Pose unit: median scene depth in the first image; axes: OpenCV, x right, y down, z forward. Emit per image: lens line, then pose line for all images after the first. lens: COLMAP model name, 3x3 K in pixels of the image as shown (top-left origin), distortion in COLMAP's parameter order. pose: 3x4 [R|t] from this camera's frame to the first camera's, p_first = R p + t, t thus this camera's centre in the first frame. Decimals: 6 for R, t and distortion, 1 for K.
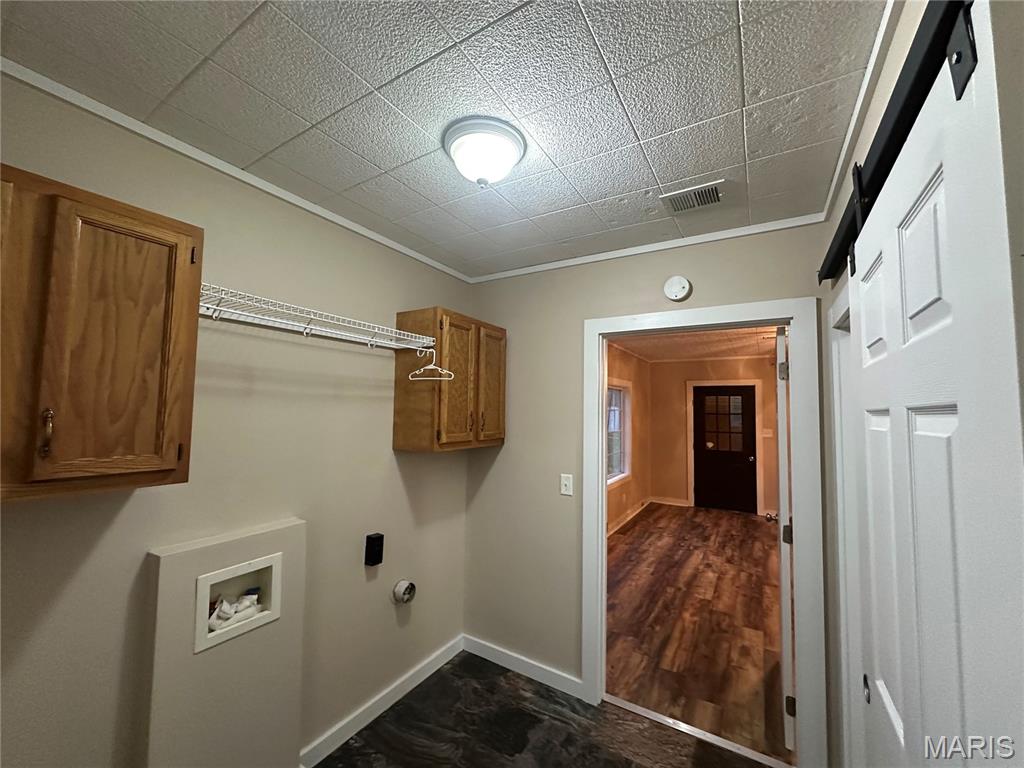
lens RADIAL K [[407.7, 0, 512.0], [0, 407.7, 384.0], [0, 0, 1]] dist [-0.002133, -0.000138]
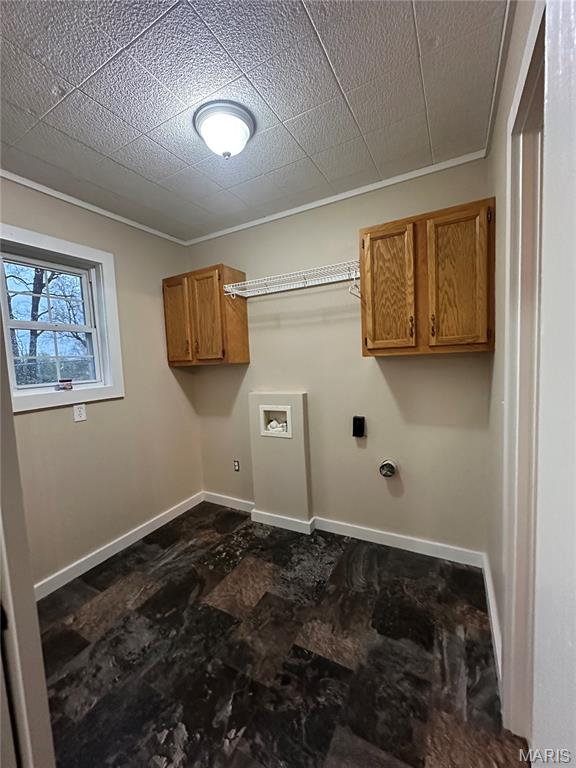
lens RADIAL K [[307.6, 0, 287.9], [0, 307.6, 381.6], [0, 0, 1]] dist [-0.000462, 0.000082]
pose [[0.056508, 0.054437, -0.996917, 0.677090], [0.113934, 0.991638, 0.060607, 0.153898], [0.991880, -0.117008, 0.049833, 0.698757]]
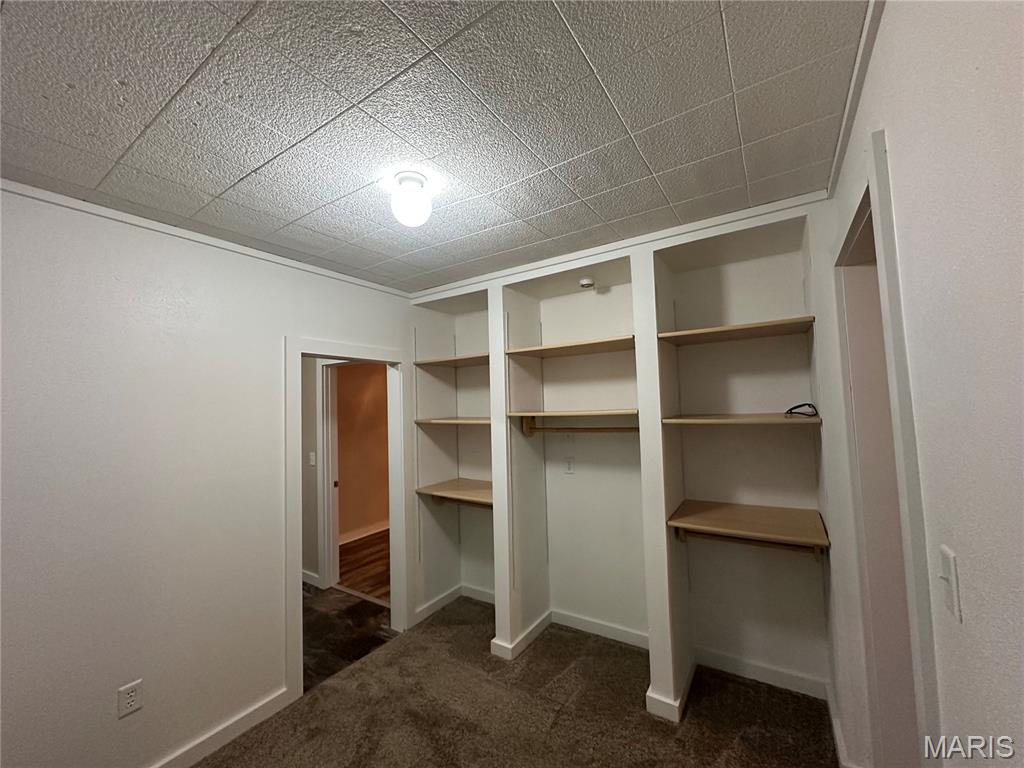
lens RADIAL K [[410.1, 0, 511.5], [0, 410.1, 382.5], [0, 0, 1]] dist [-0.000462, 0.000082]
pose [[0.998613, -0.050783, -0.013906, 0.531903], [0.050785, 0.998710, -0.000214, -0.009935], [0.013899, -0.000493, 0.999903, -0.343560]]
